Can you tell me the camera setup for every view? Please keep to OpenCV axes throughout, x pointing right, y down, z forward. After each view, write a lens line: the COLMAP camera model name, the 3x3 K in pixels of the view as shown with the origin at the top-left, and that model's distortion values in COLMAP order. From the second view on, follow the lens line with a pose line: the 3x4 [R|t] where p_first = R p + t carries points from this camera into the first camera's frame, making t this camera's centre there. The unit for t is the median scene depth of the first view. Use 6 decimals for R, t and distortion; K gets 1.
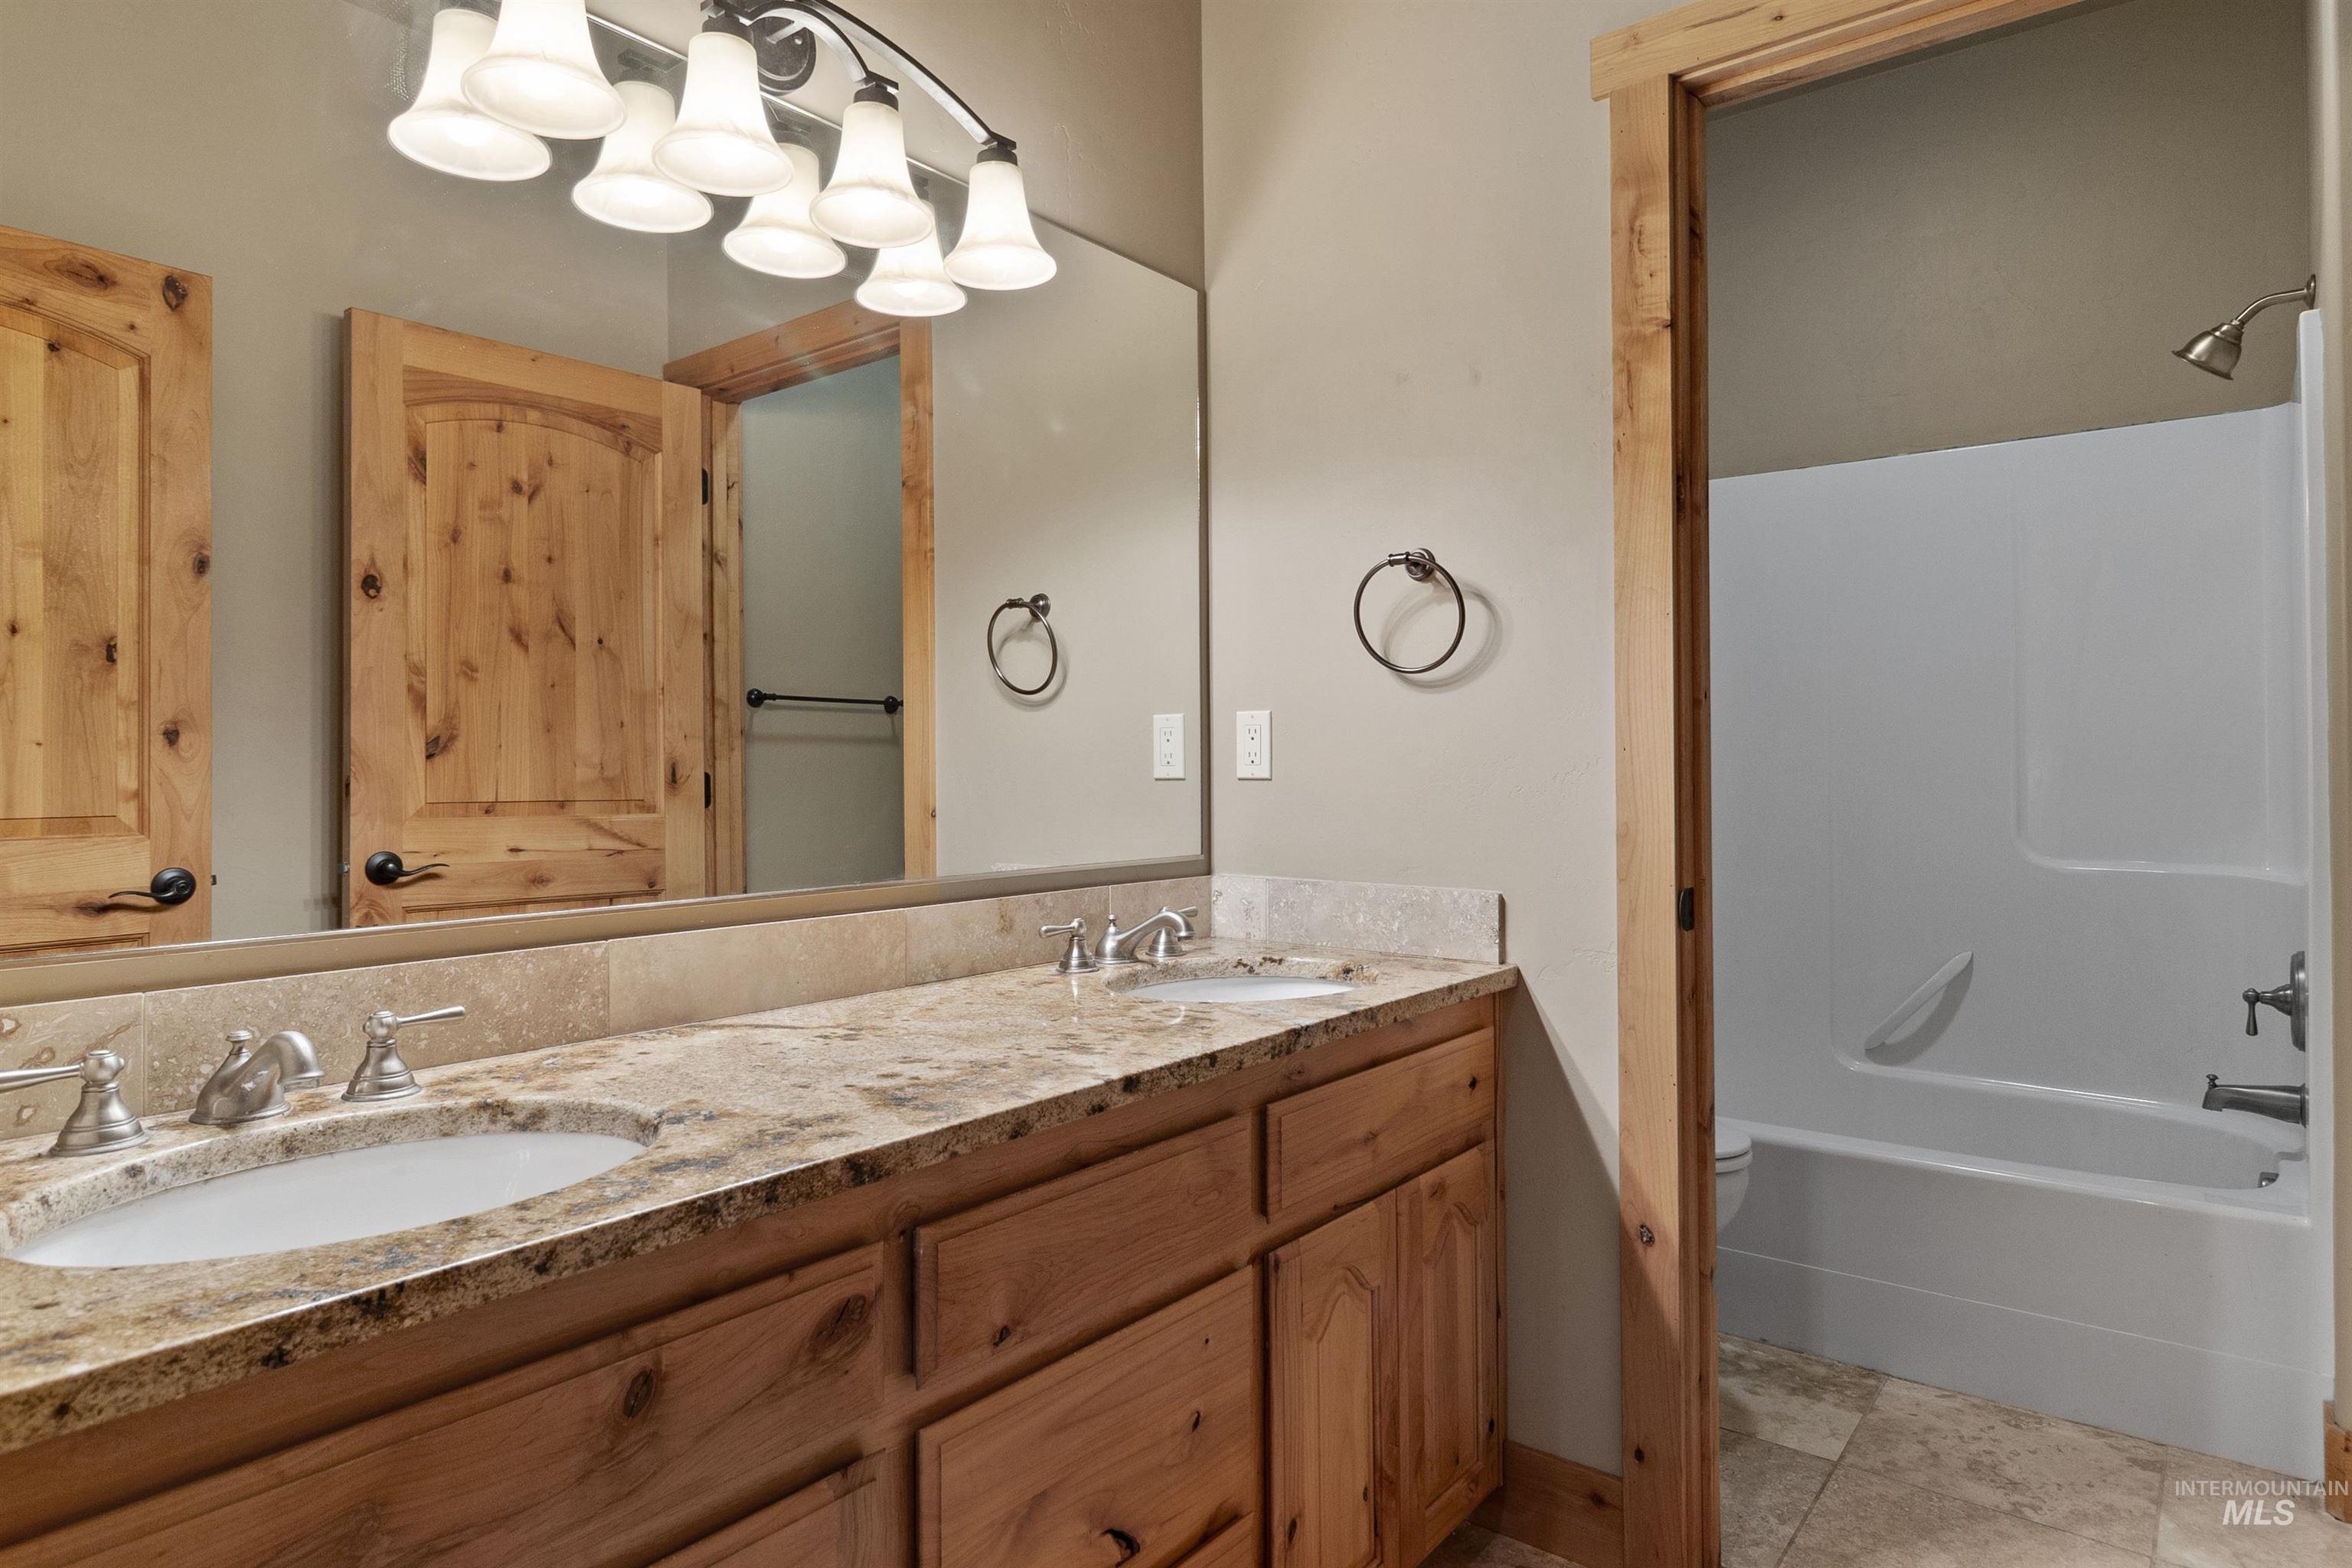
lens RADIAL K [[1360.3, 0, 1173.4], [0, 1360.3, 774.9], [0, 0, 1]] dist [0.001379, -0.000463]
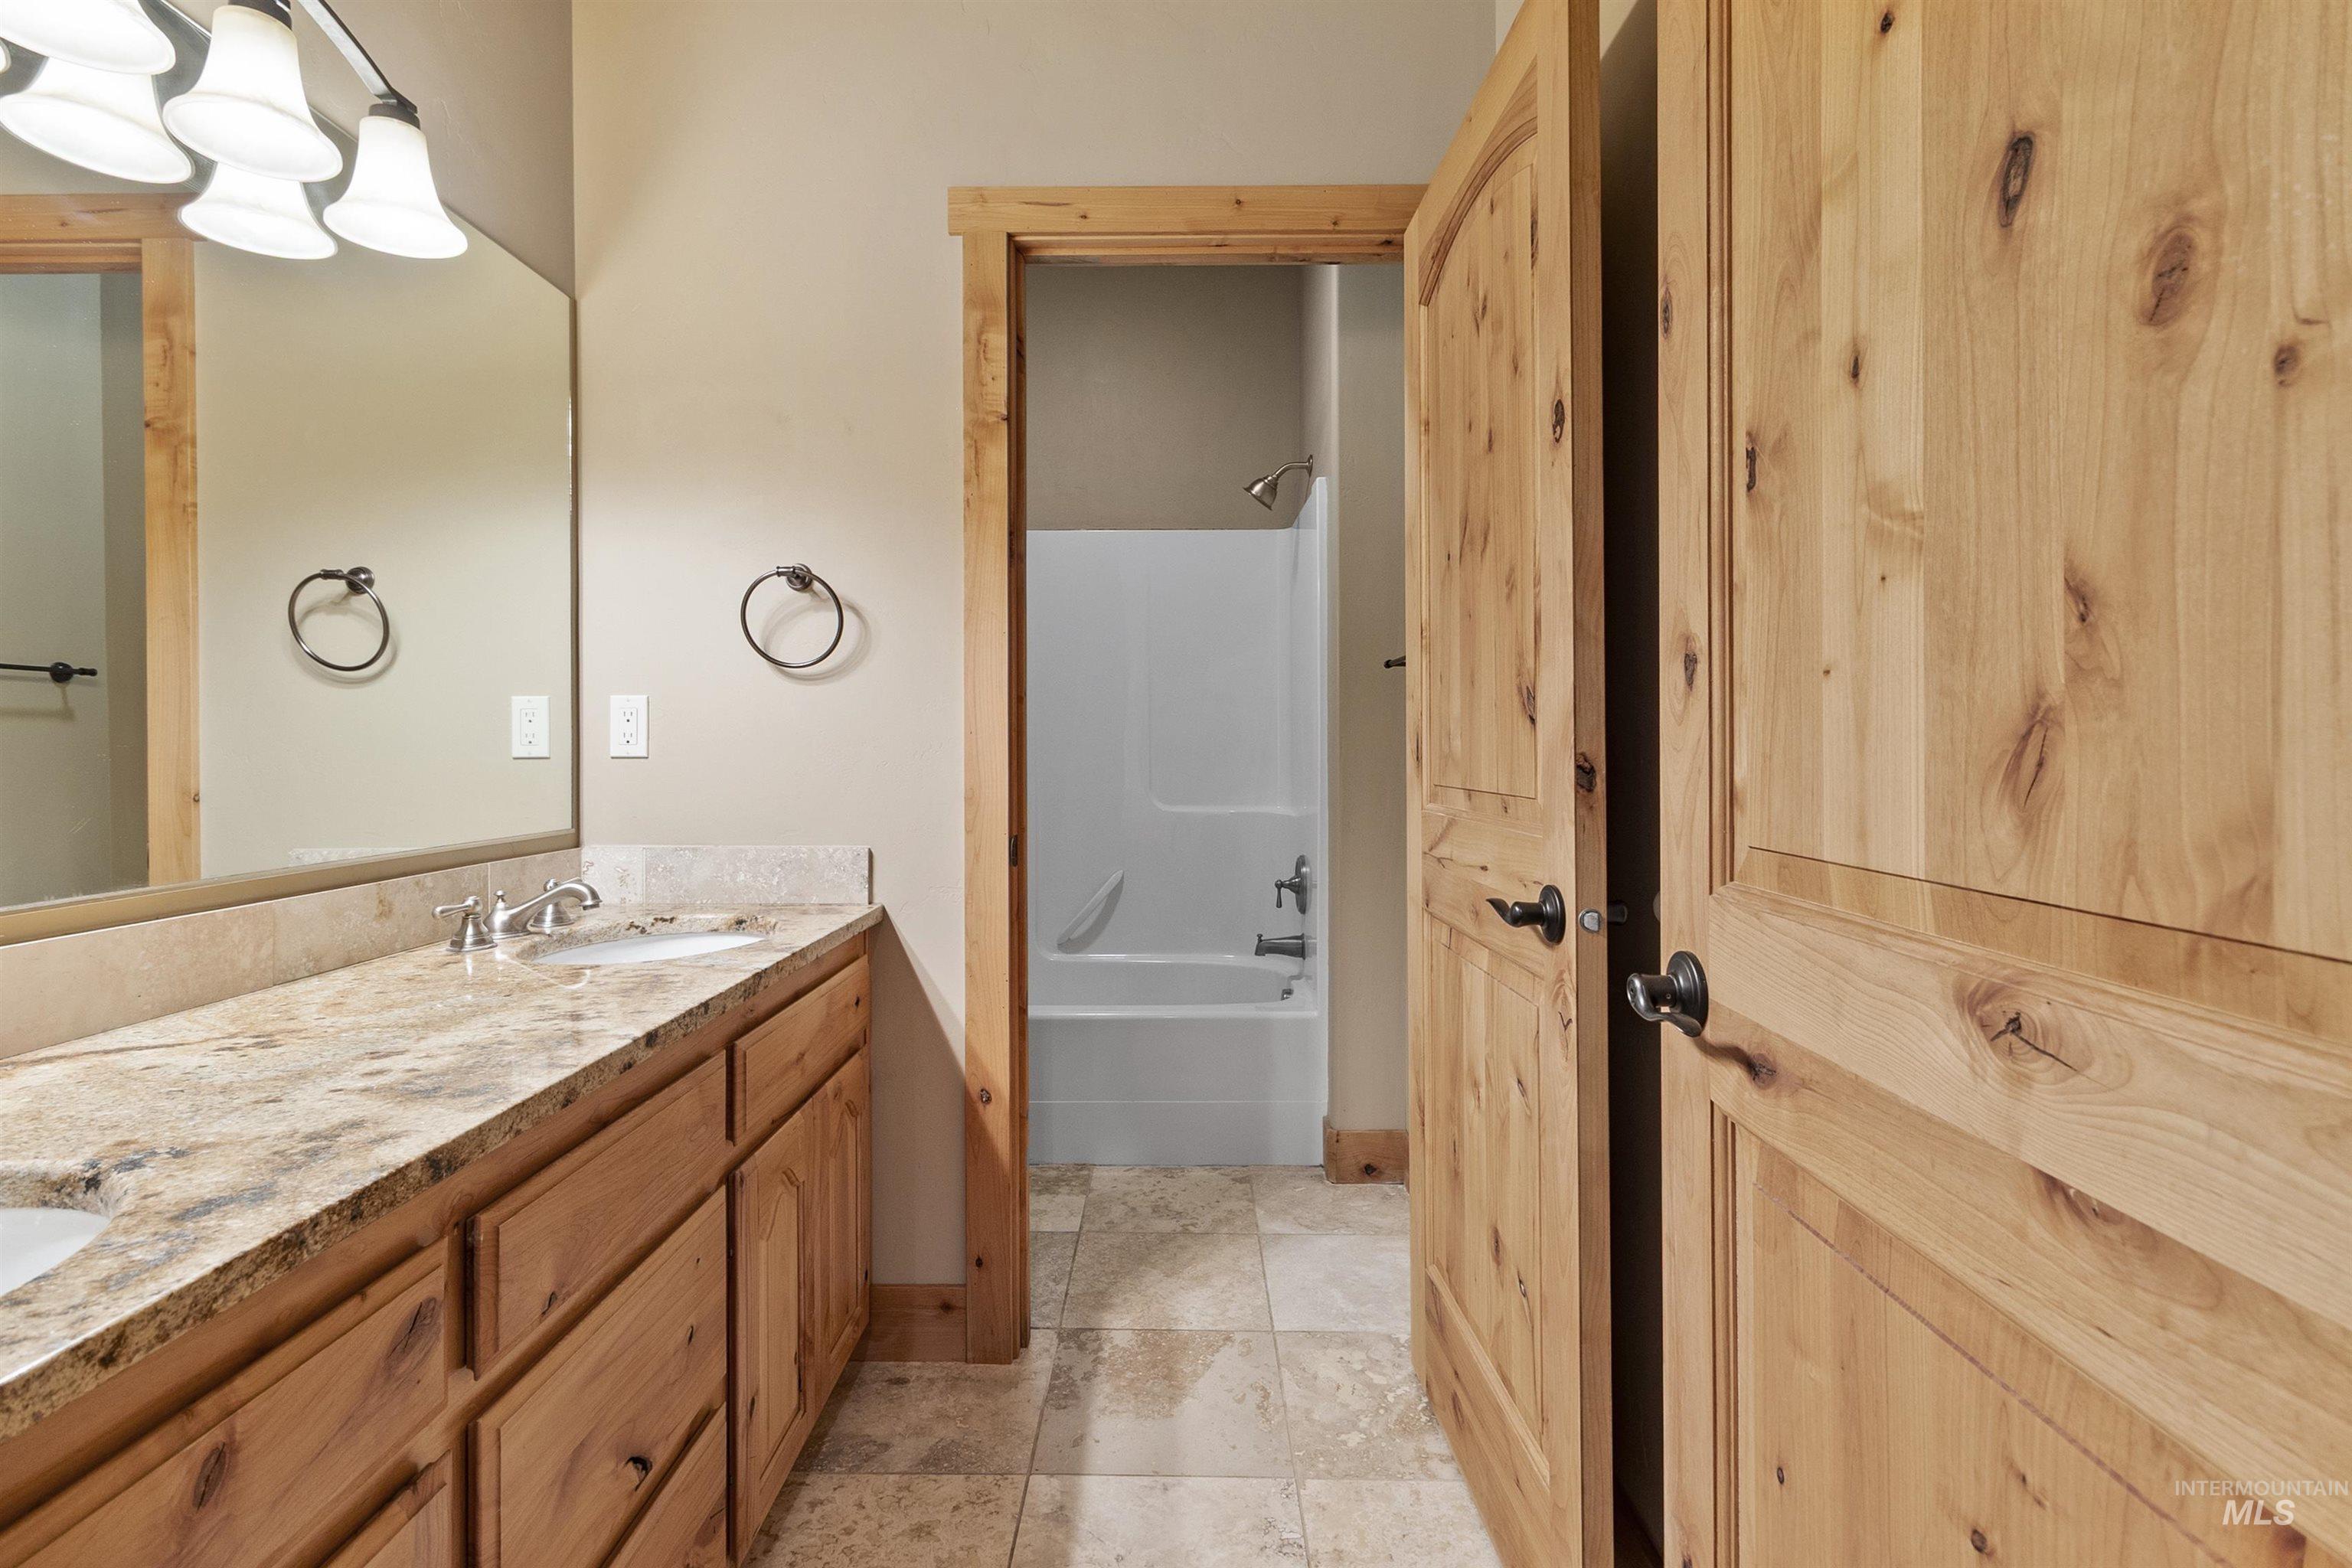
lens RADIAL K [[1097.1, 0, 1178.2], [0, 1097.1, 758.2], [0, 0, 1]] dist [0.005724, -0.000322]
pose [[0.783989, -0.007339, 0.620732, -0.182424], [0.003939, 0.999969, 0.006847, -0.000669], [-0.620763, -0.002923, 0.783993, 0.039920]]
